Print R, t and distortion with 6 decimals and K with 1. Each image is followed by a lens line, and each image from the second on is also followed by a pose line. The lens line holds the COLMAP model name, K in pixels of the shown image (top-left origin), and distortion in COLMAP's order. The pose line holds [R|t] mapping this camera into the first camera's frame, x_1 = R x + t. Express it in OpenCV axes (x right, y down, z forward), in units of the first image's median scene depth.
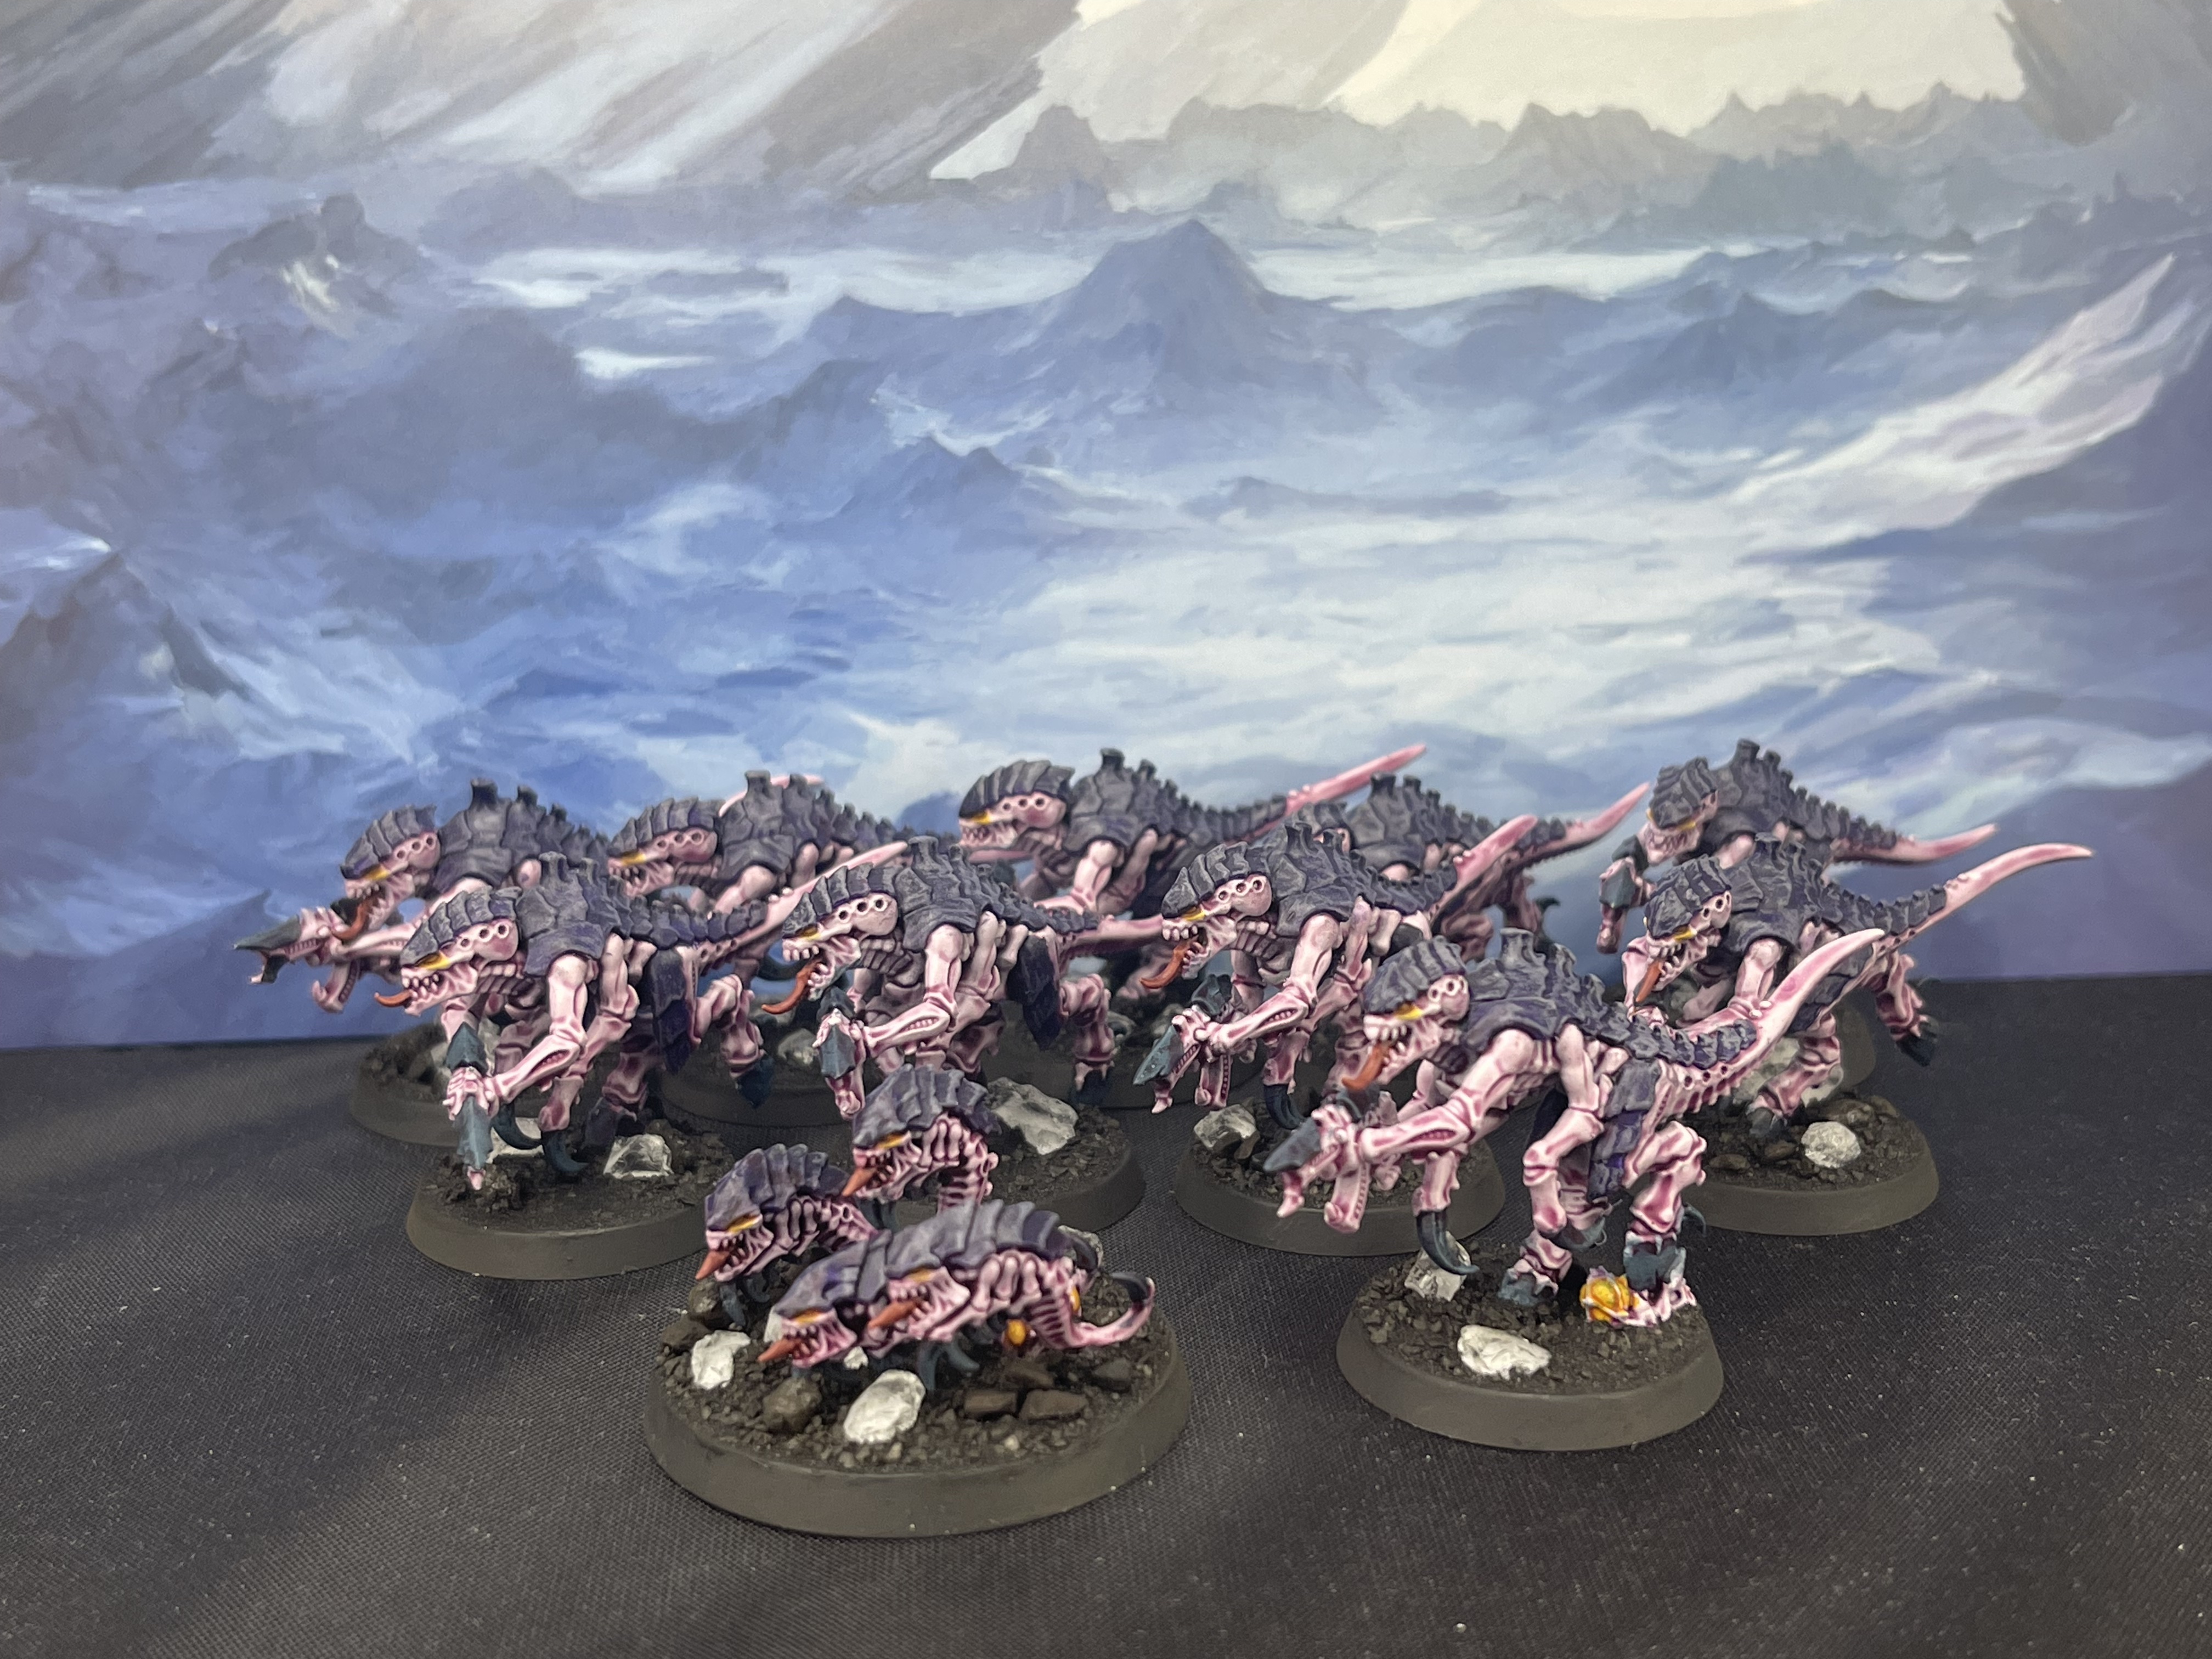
lens RADIAL K [[2698.4, 0, 1112.3], [0, 2698.4, 823.2], [0, 0, 1]] dist [-0.003208, 0.000000]
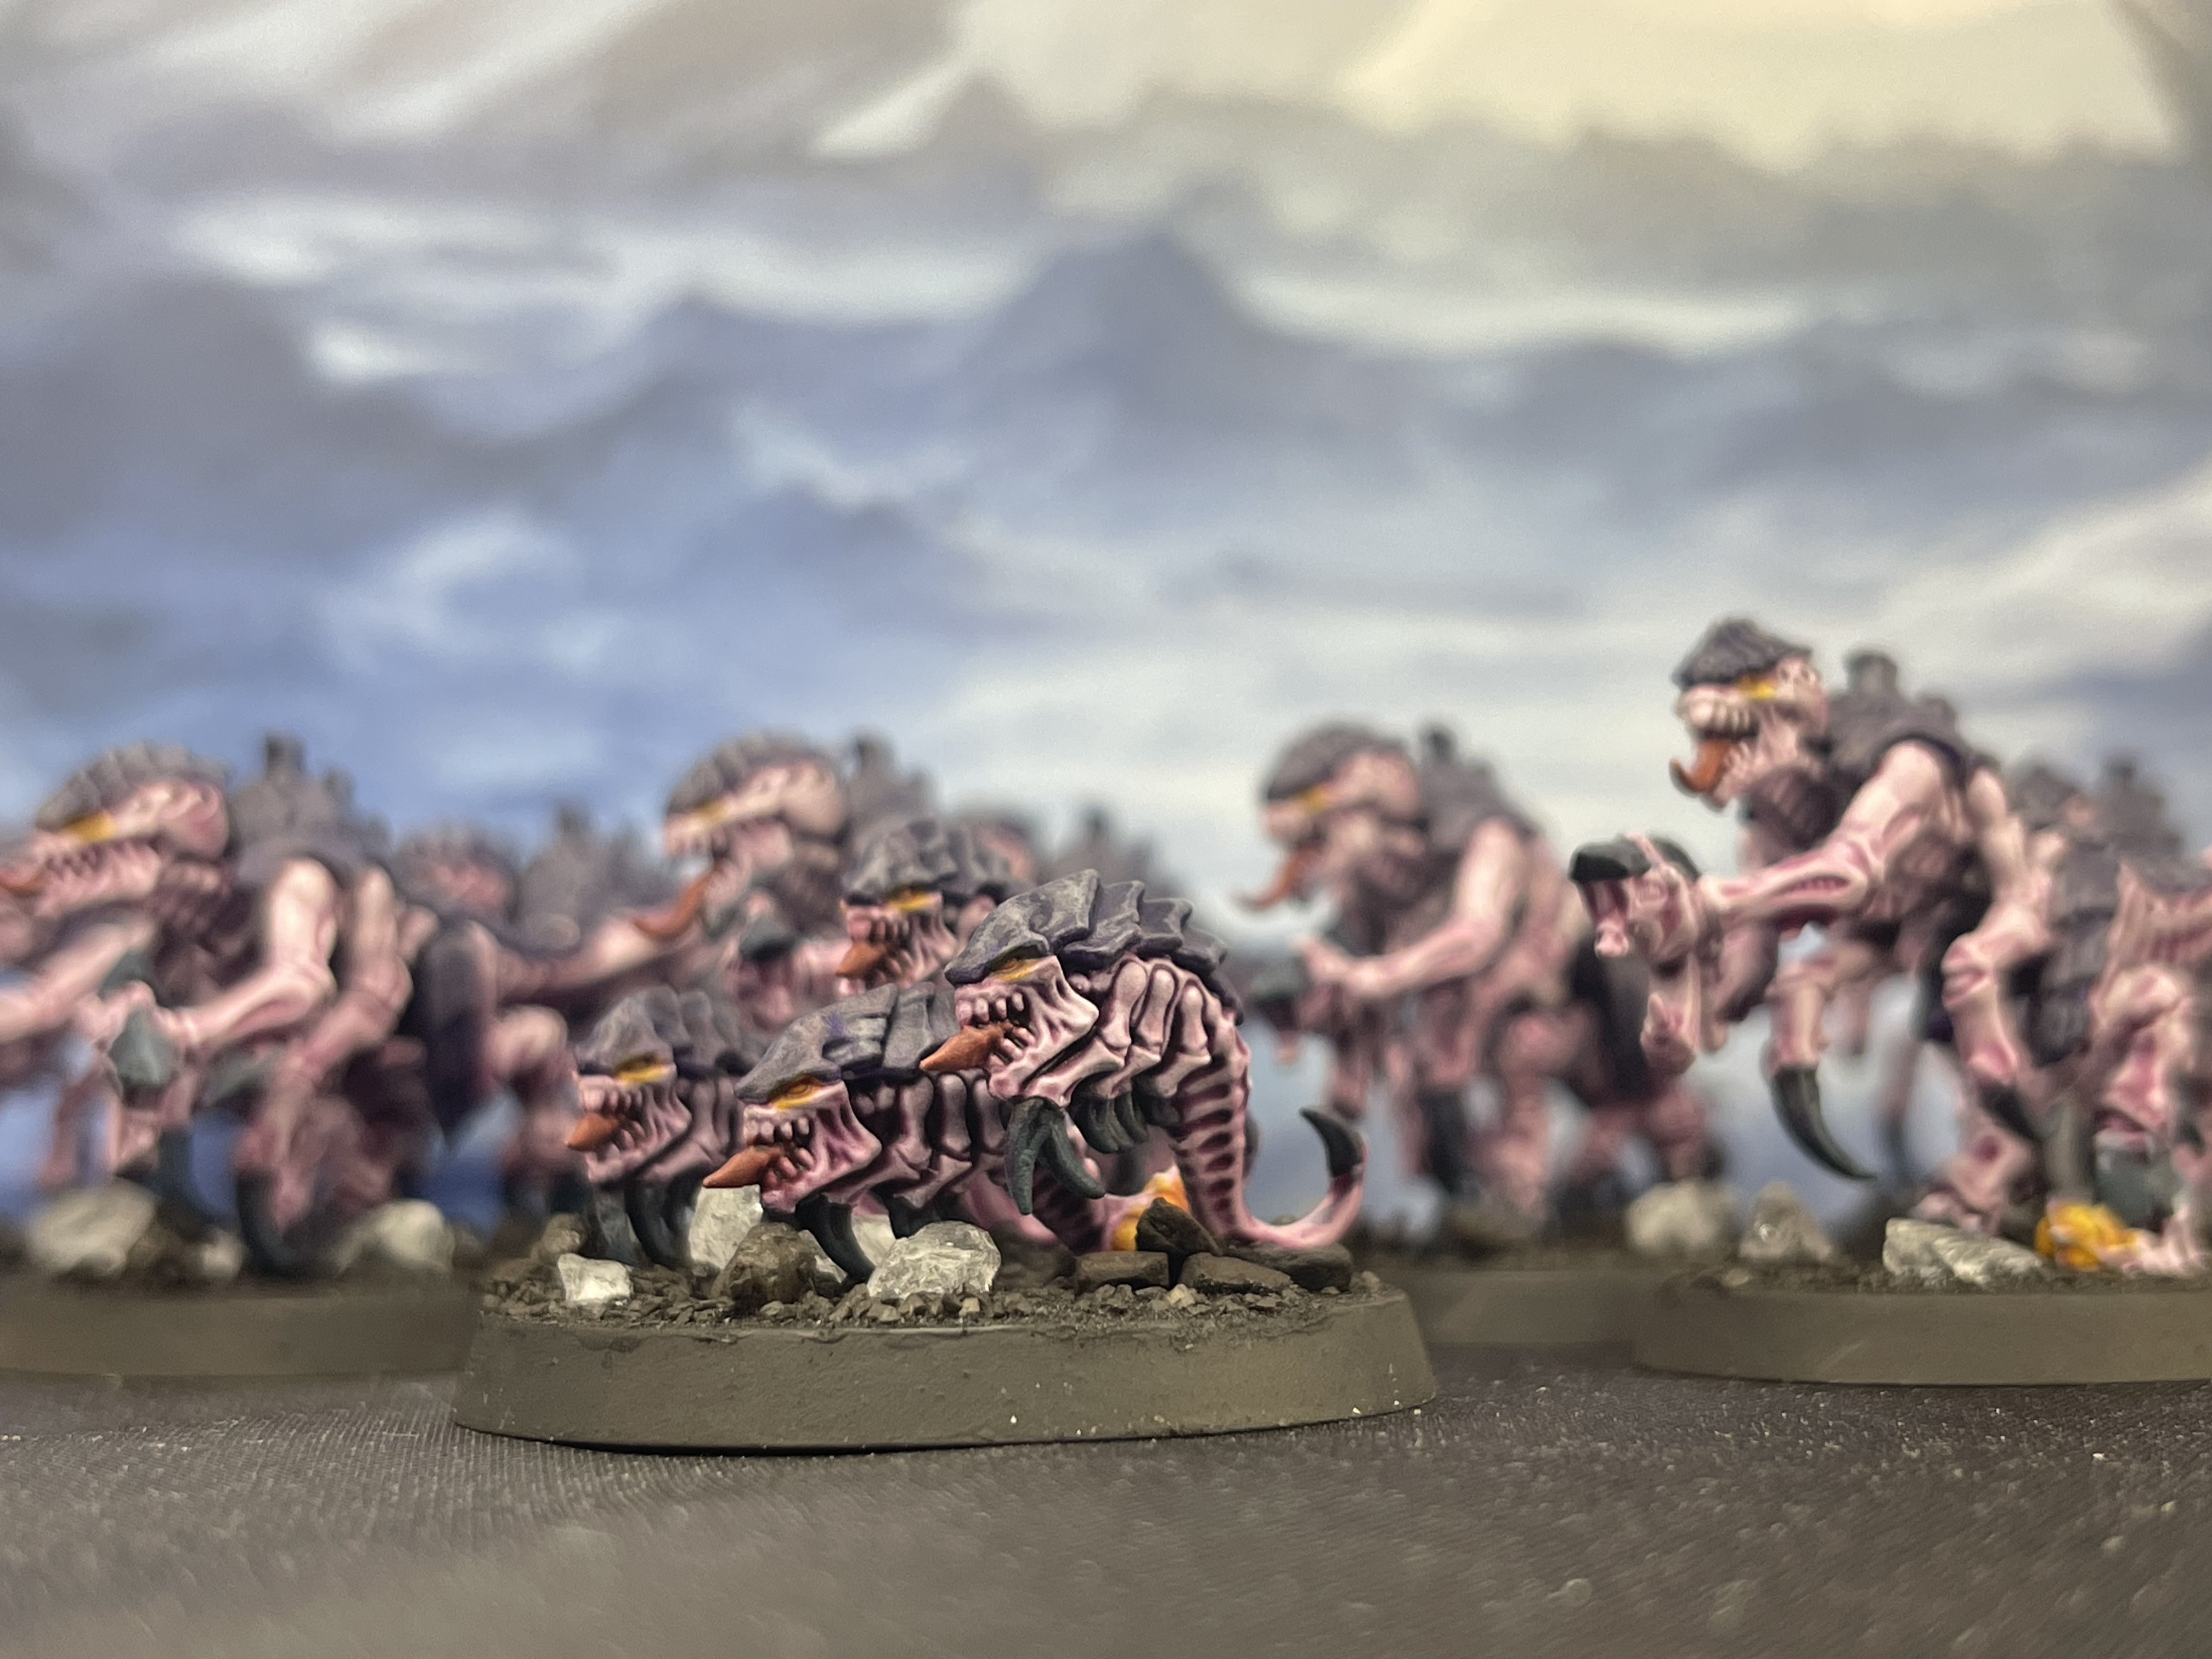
lens RADIAL K [[3175.9, 0, 1104.1], [0, 3175.9, 839.5], [0, 0, 1]] dist [-0.018288, 0.000000]
pose [[0.993161, 0.009480, 0.116371, -0.086244], [0.033245, 0.932478, -0.359694, 0.252599], [-0.111923, 0.361103, 0.925785, 0.252034]]
